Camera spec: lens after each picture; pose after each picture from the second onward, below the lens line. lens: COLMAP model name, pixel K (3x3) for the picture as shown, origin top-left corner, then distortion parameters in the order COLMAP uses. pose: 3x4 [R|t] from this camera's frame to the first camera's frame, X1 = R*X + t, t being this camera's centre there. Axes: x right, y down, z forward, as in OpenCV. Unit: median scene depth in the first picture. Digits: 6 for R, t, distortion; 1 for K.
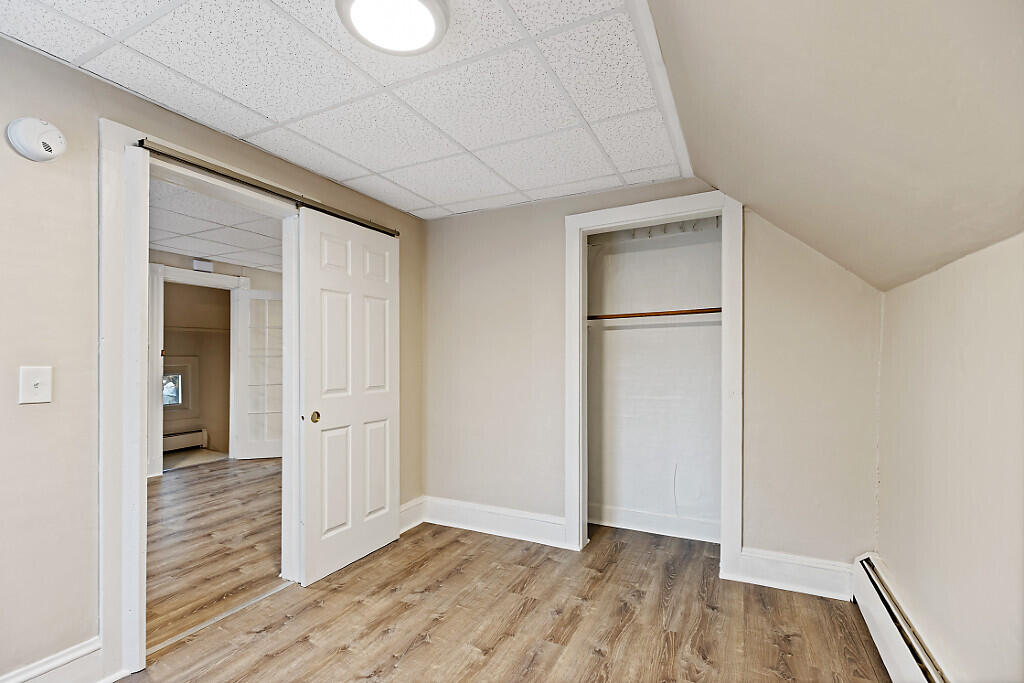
lens RADIAL K [[464.7, 0, 507.8], [0, 464.7, 357.5], [0, 0, 1]] dist [0.007290, 0.000126]
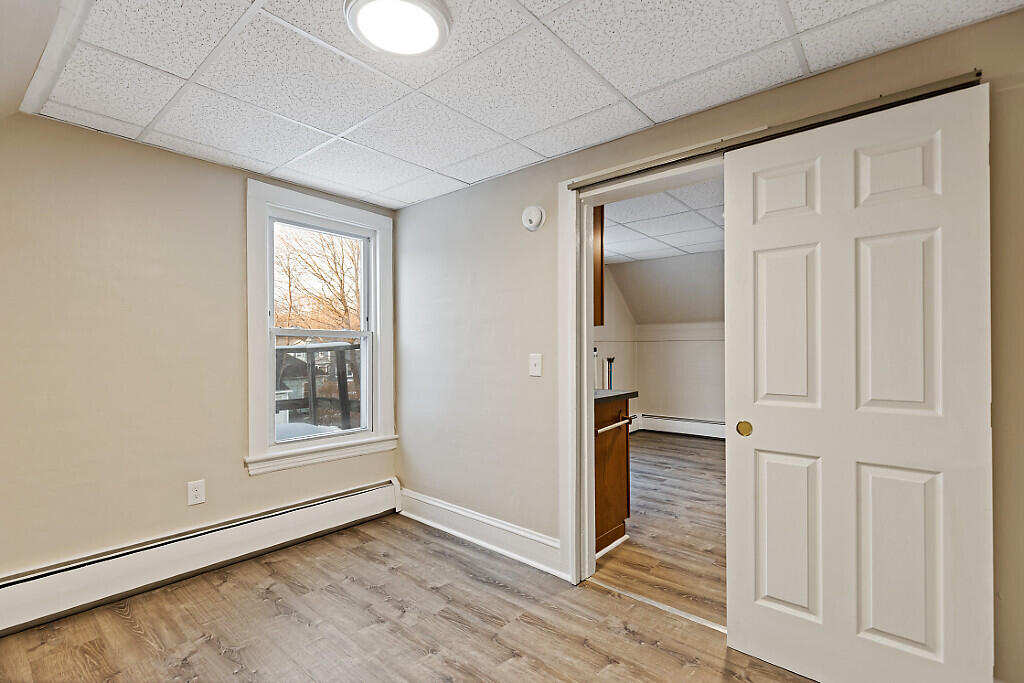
lens RADIAL K [[464.7, 0, 504.3], [0, 464.7, 345.7], [0, 0, 1]] dist [0.007290, 0.000126]
pose [[-0.230628, -0.006418, -0.973021, 0.392521], [0.004443, 0.999961, -0.007649, 0.001321], [0.973032, -0.006087, -0.230591, 0.802878]]
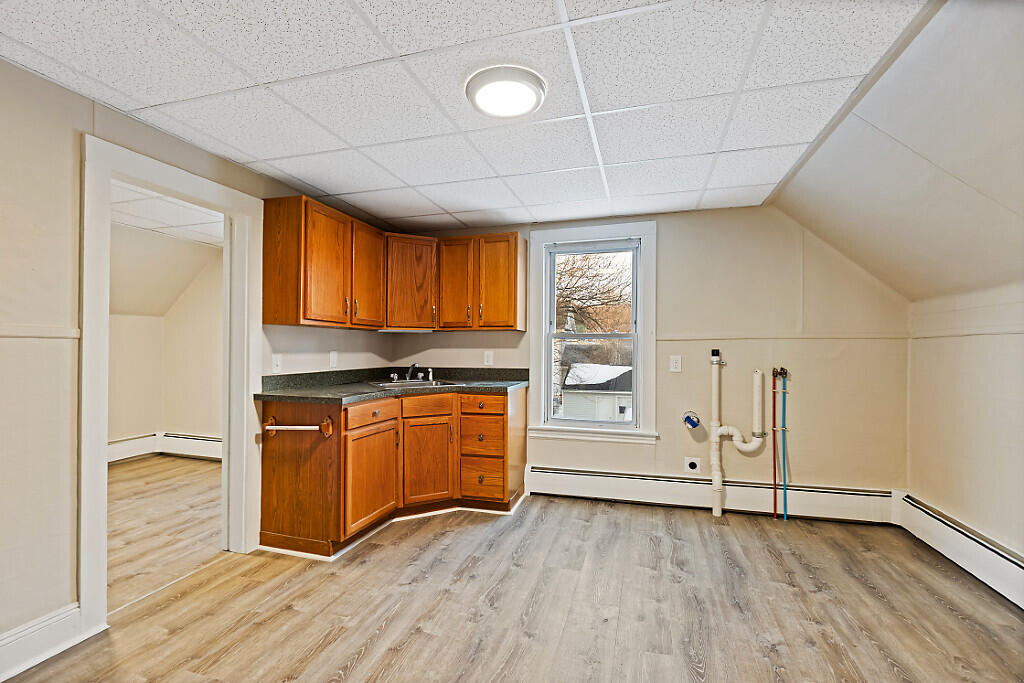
lens RADIAL K [[464.7, 0, 504.0], [0, 464.7, 350.0], [0, 0, 1]] dist [0.007290, 0.000126]
pose [[-0.984808, -0.008176, -0.173452, -1.019981], [-0.008601, 0.999962, 0.001697, -0.000074], [0.173432, 0.003163, -0.984841, 1.922103]]
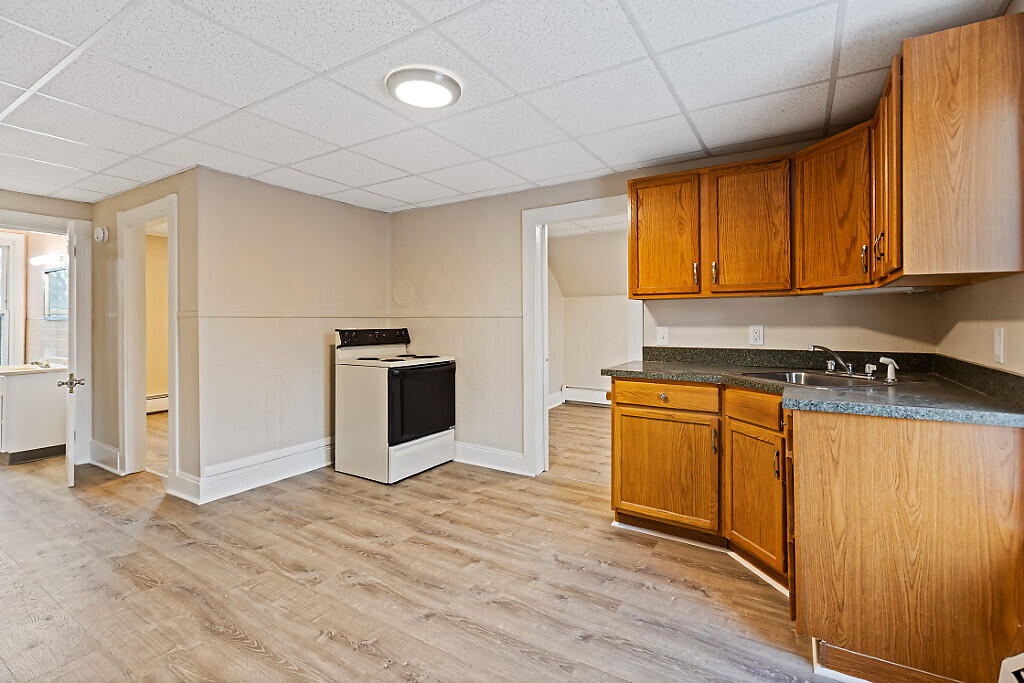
lens RADIAL K [[464.7, 0, 503.0], [0, 464.7, 317.1], [0, 0, 1]] dist [0.007290, 0.000126]
pose [[0.082283, 0.004492, 0.996599, -1.932308], [0.002408, 0.999986, -0.004706, -0.004718], [-0.996606, 0.002787, 0.082271, 0.996594]]
